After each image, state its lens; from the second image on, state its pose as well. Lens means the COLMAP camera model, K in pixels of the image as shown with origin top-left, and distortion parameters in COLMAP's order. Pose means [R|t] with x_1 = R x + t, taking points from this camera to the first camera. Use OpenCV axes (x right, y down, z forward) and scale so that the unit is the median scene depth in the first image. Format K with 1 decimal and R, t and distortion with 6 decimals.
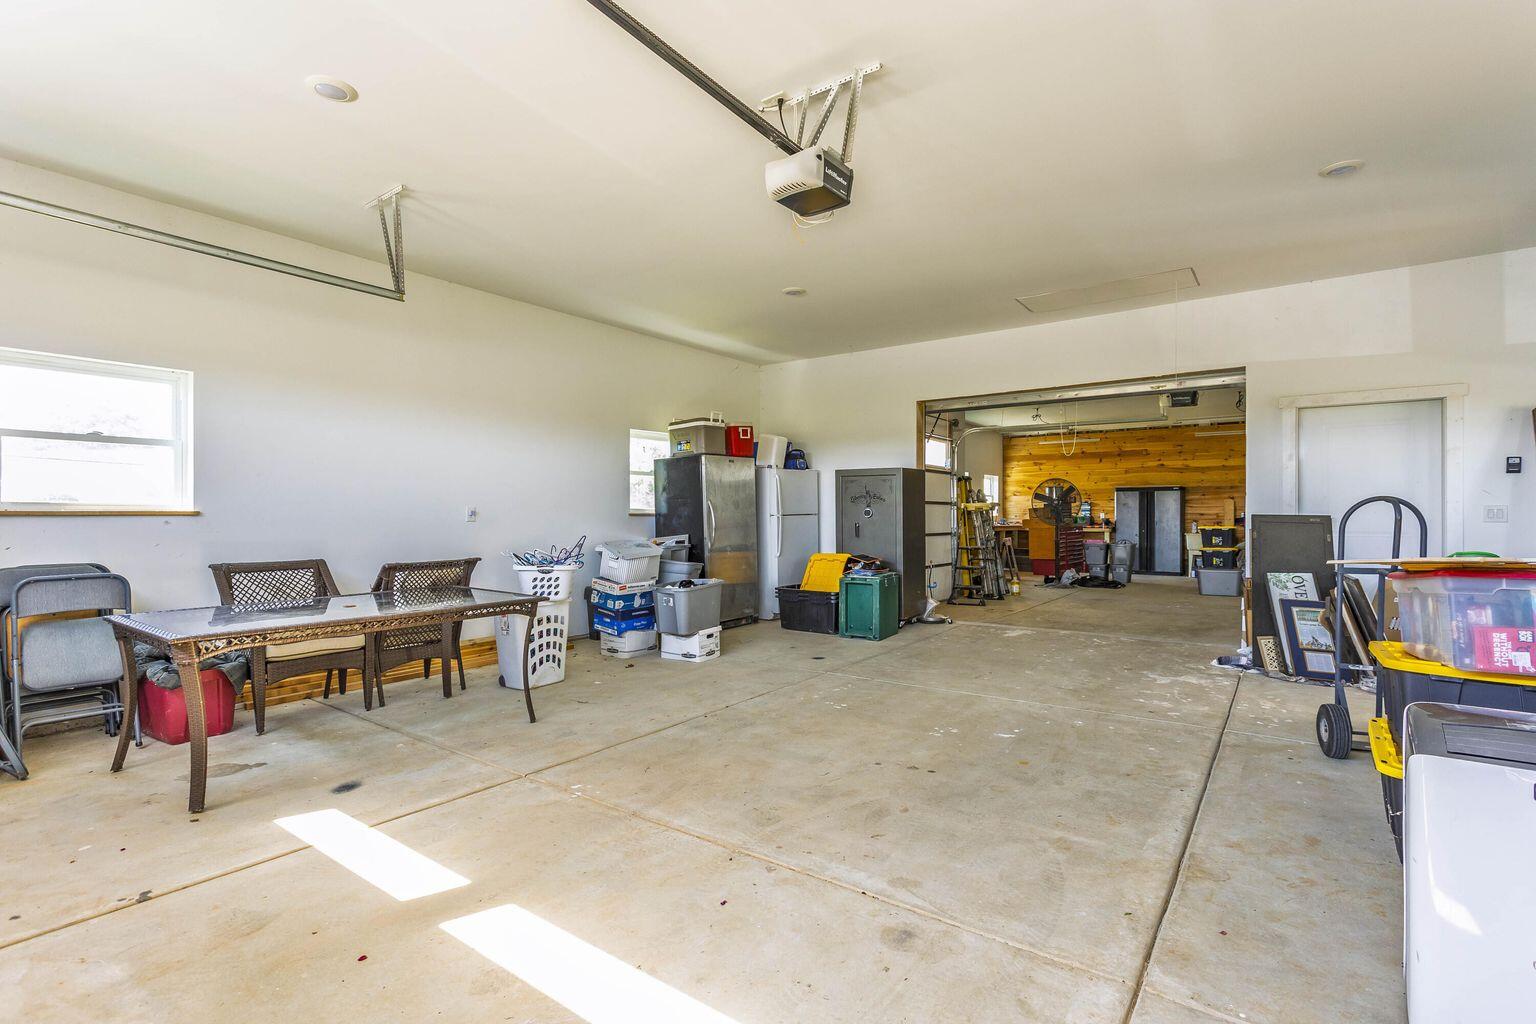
lens RADIAL K [[719.5, 0, 775.4], [0, 719.5, 515.9], [0, 0, 1]] dist [0.003617, 0.000194]
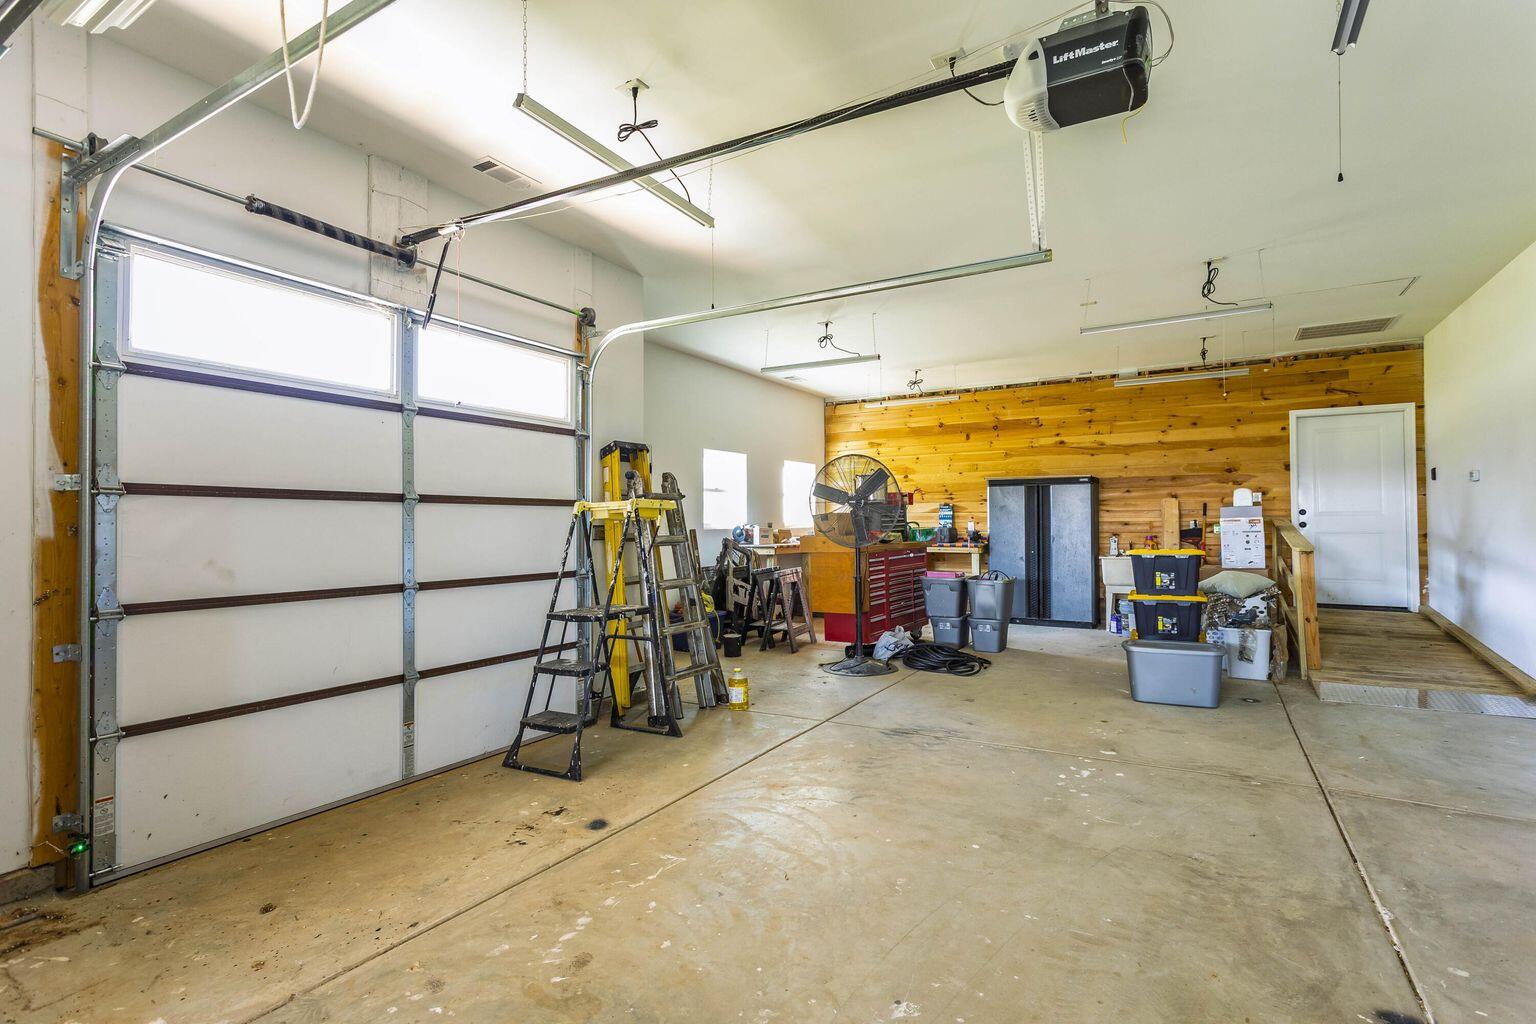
lens RADIAL K [[719.5, 0, 763.7], [0, 719.5, 509.5], [0, 0, 1]] dist [0.003617, 0.000194]
pose [[0.996475, -0.001478, 0.083874, 0.243878], [0.003135, 0.999803, -0.019620, -0.003279], [-0.083828, 0.019814, 0.996283, 0.432107]]
